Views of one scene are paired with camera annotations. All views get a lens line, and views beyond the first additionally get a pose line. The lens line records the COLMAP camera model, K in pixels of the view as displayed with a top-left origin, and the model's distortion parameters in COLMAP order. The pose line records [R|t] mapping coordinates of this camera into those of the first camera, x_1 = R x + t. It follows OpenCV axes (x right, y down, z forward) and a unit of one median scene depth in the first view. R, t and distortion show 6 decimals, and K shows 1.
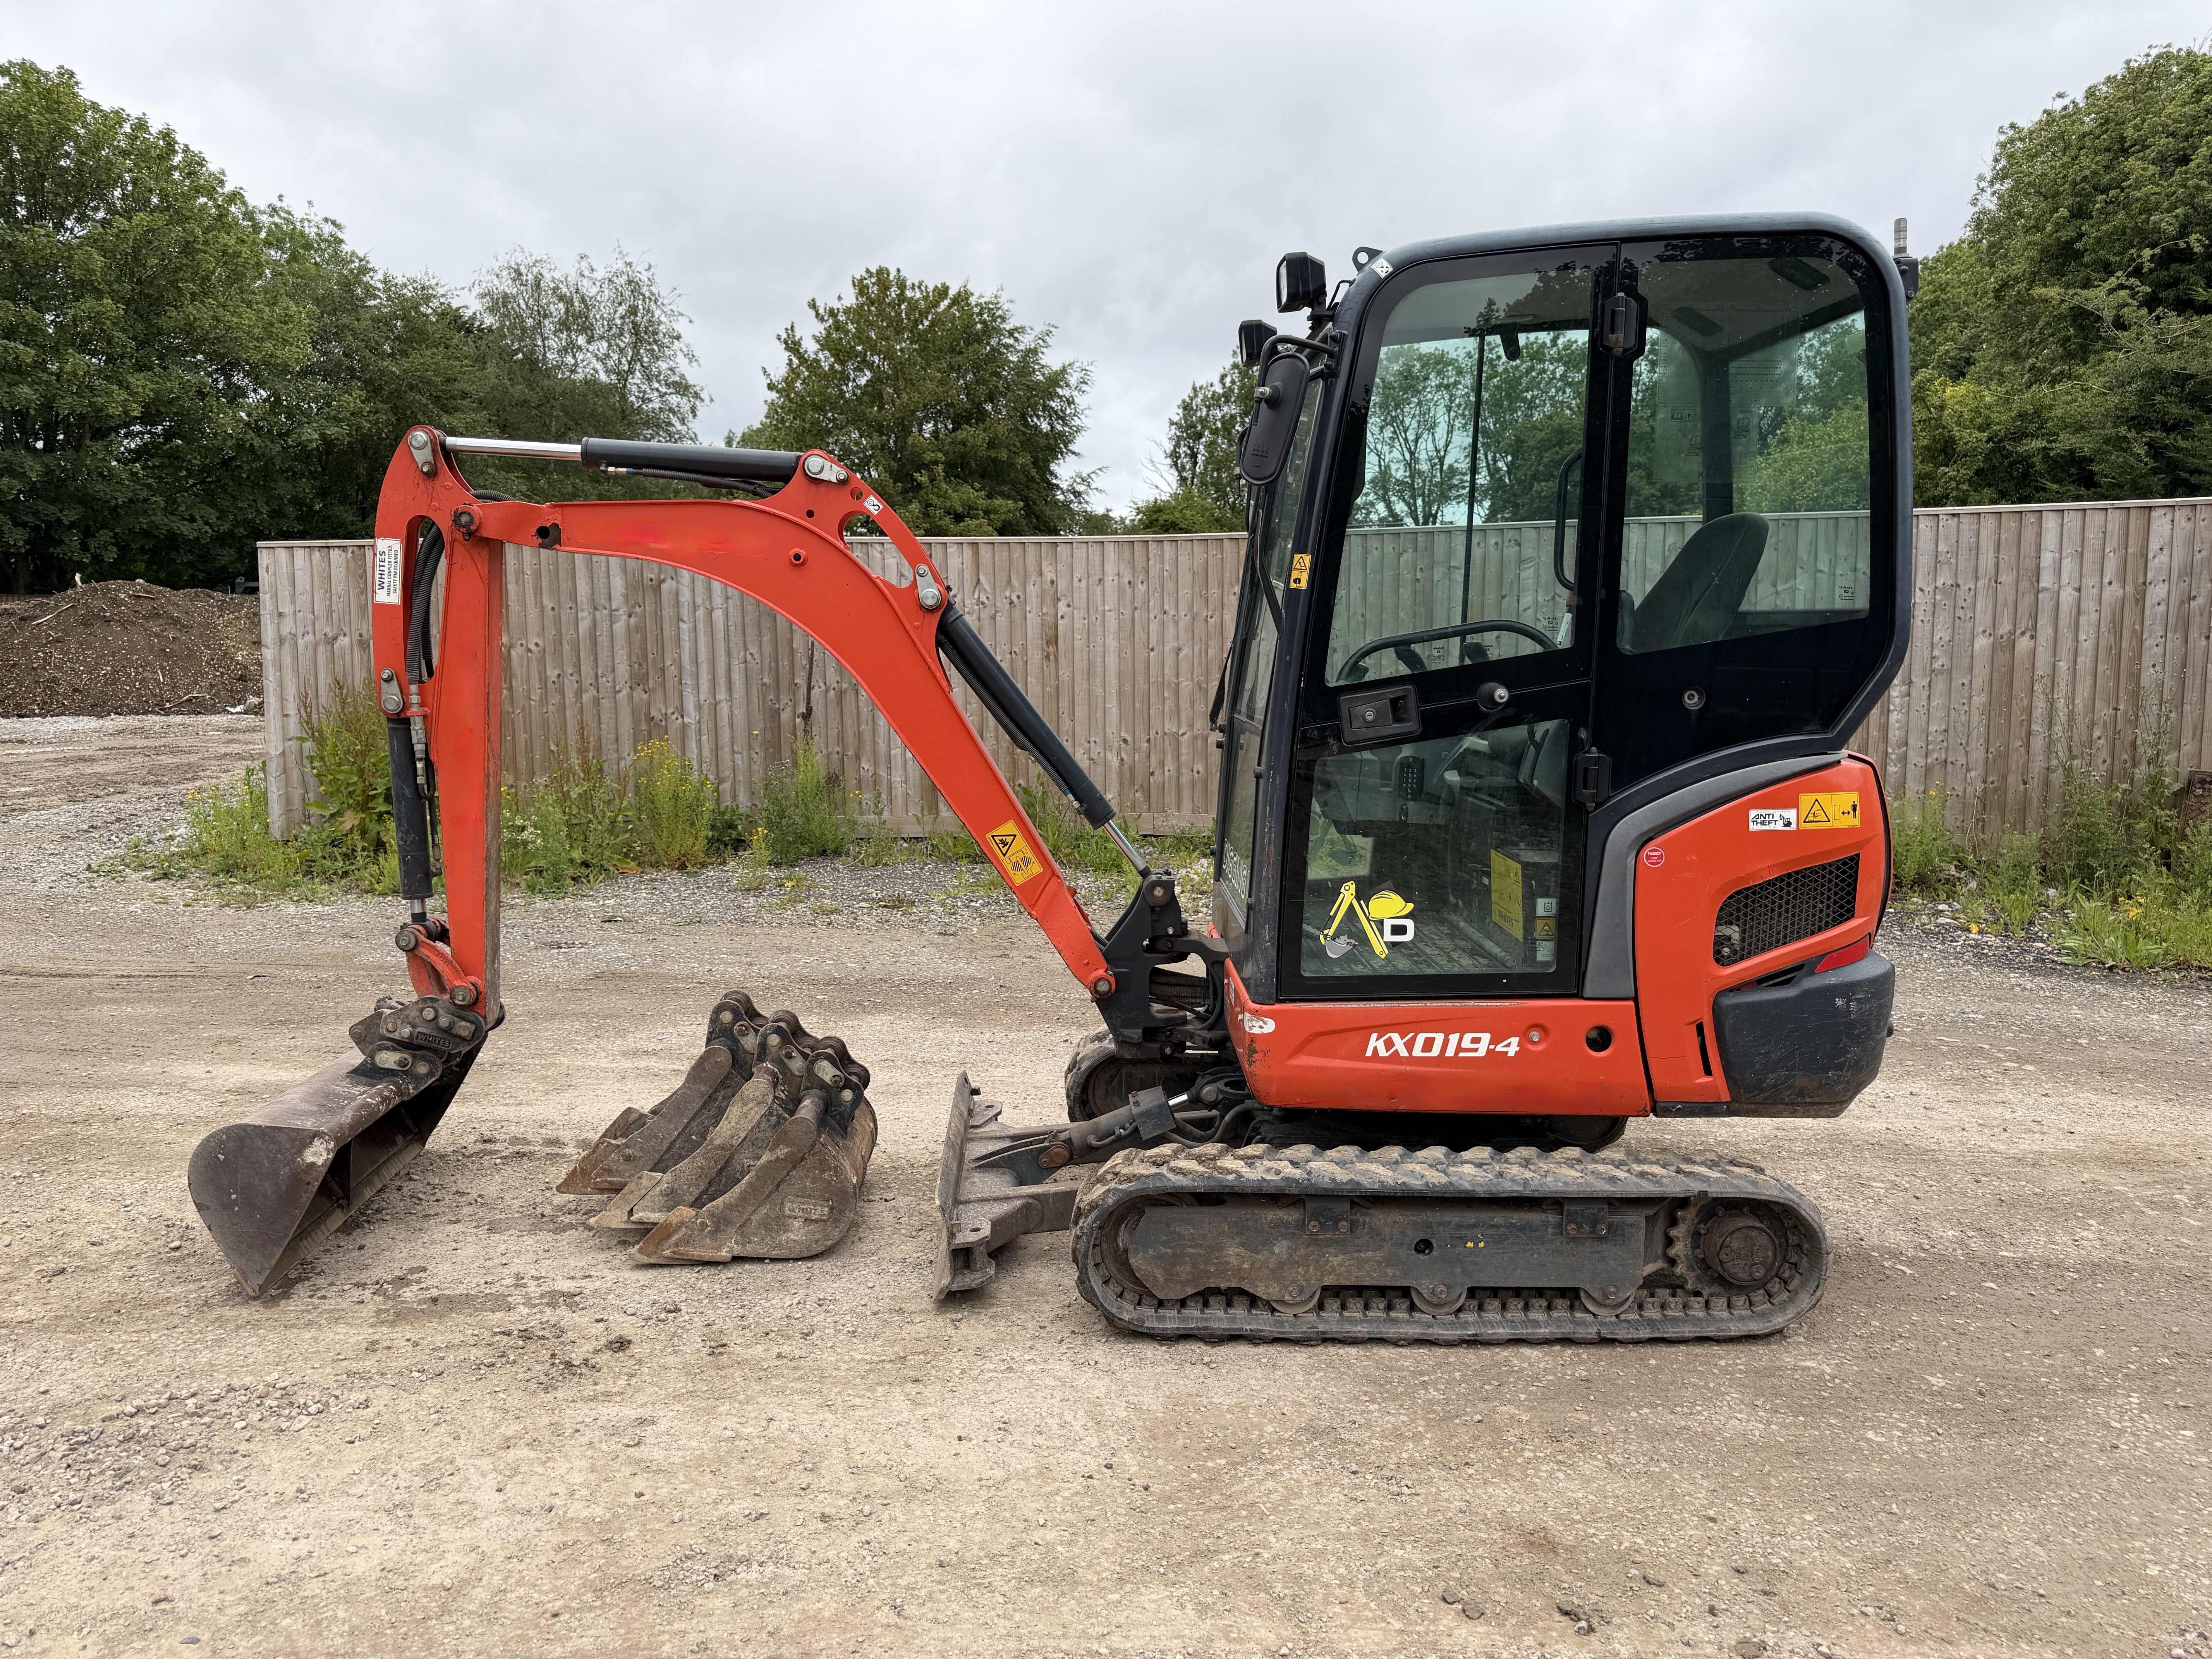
lens RADIAL K [[1546.1, 0, 1118.9], [0, 1546.1, 839.5], [0, 0, 1]] dist [0.095855, -0.133074]
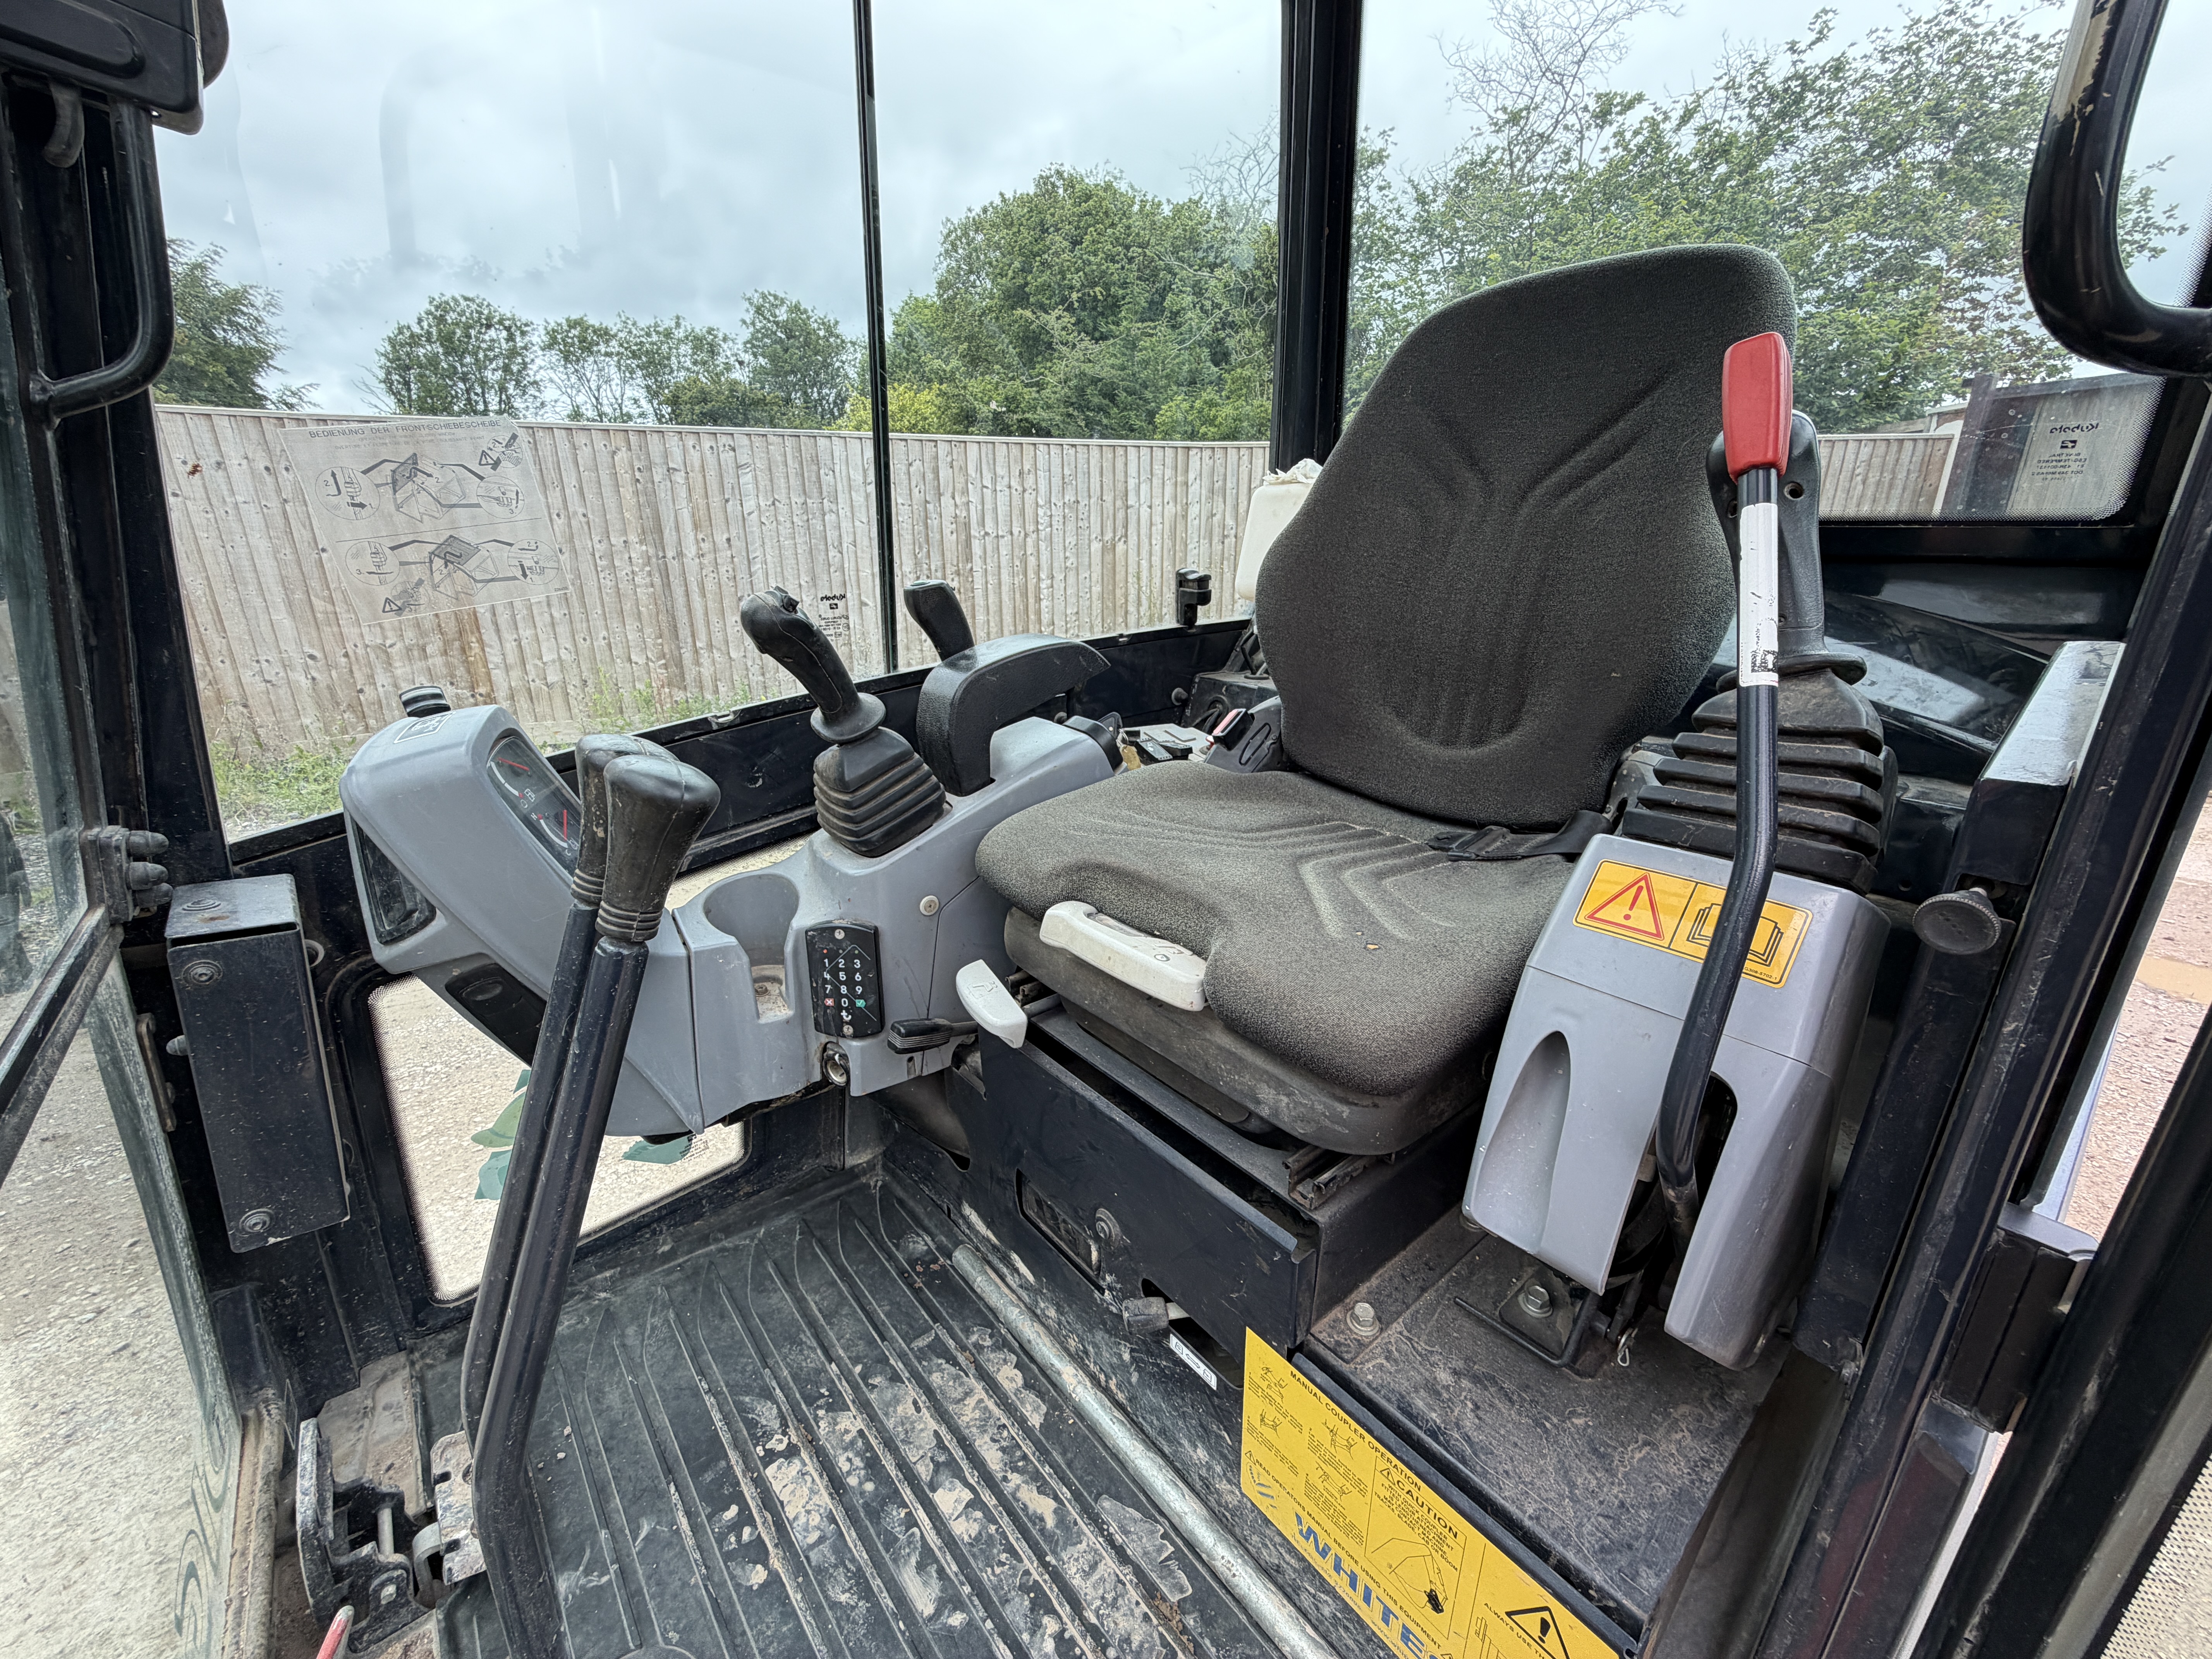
lens RADIAL K [[875.6, 0, 1102.1], [0, 875.6, 831.6], [0, 0, 1]] dist [-0.007653, 0.002813]
pose [[0.786210, -0.193026, 0.587038, 0.134804], [0.072910, 0.972303, 0.222060, -0.126324], [-0.613643, -0.131785, 0.778508, 0.891380]]
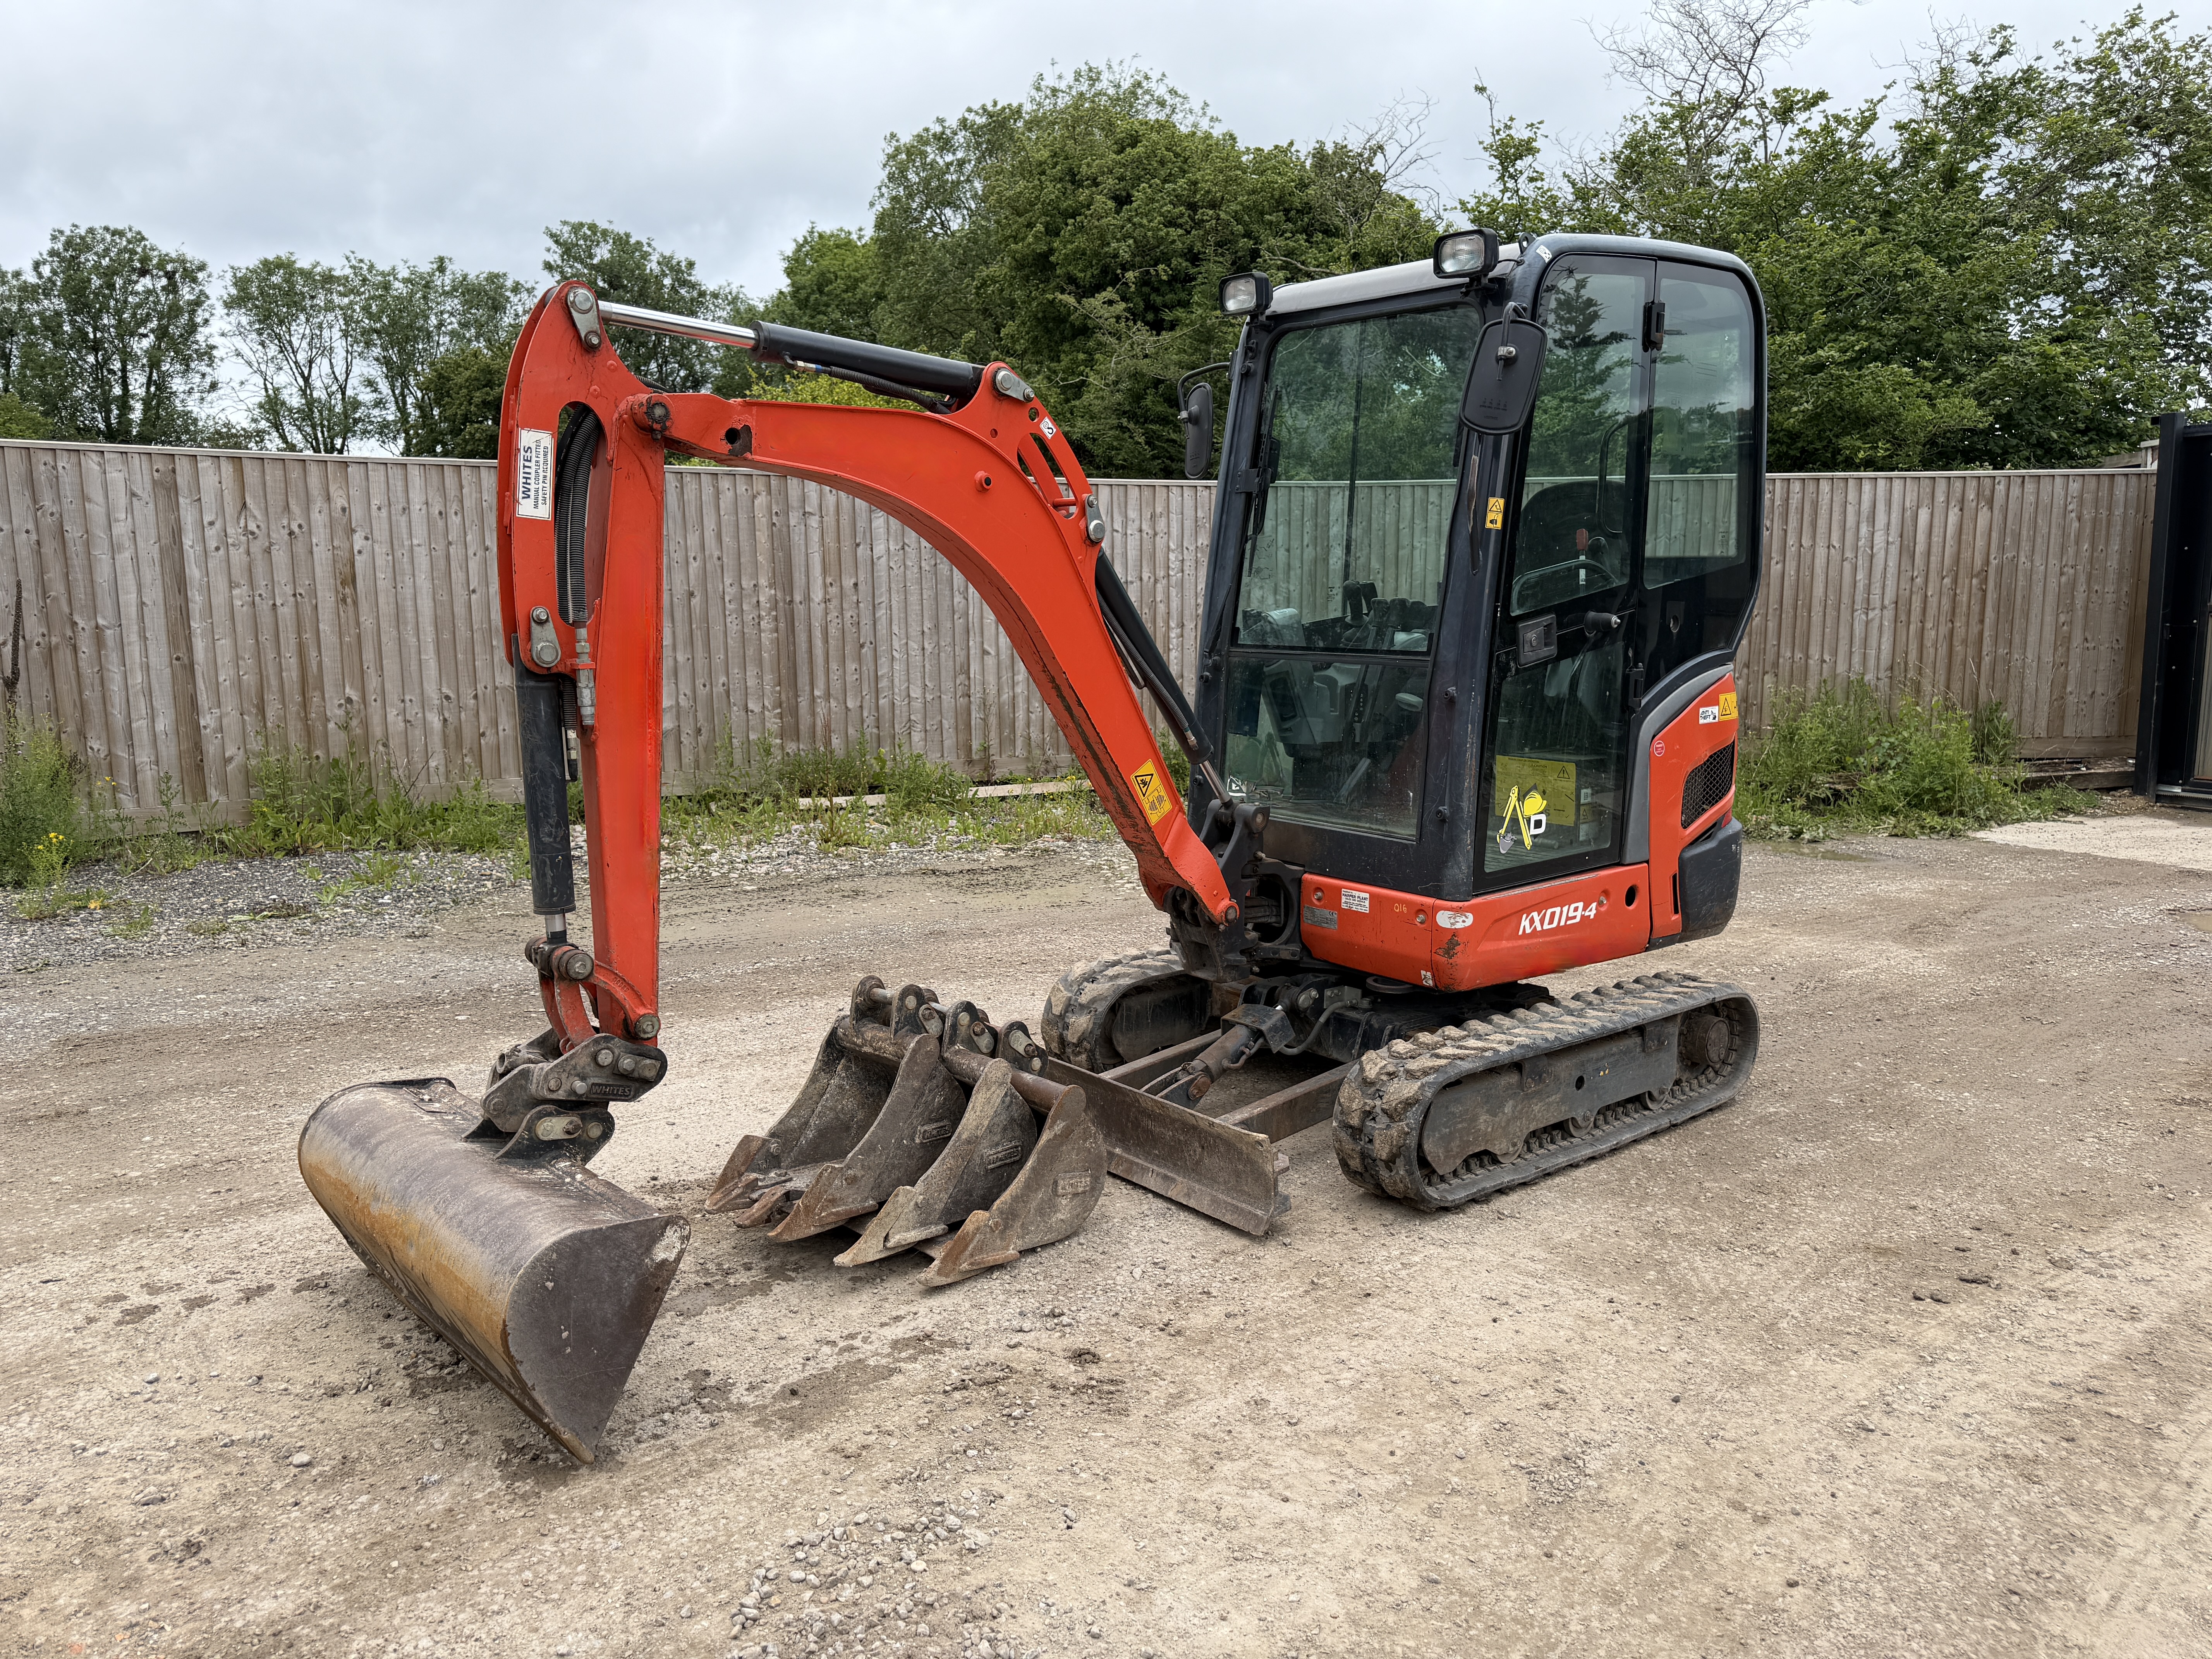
lens RADIAL K [[1539.6, 0, 1116.8], [0, 1539.6, 834.3], [0, 0, 1]] dist [0.078887, -0.109351]
pose [[0.777711, -0.093789, 0.621587, -0.717507], [0.076393, 0.995580, 0.054639, -0.020483], [-0.623963, 0.004992, 0.781438, 0.251813]]
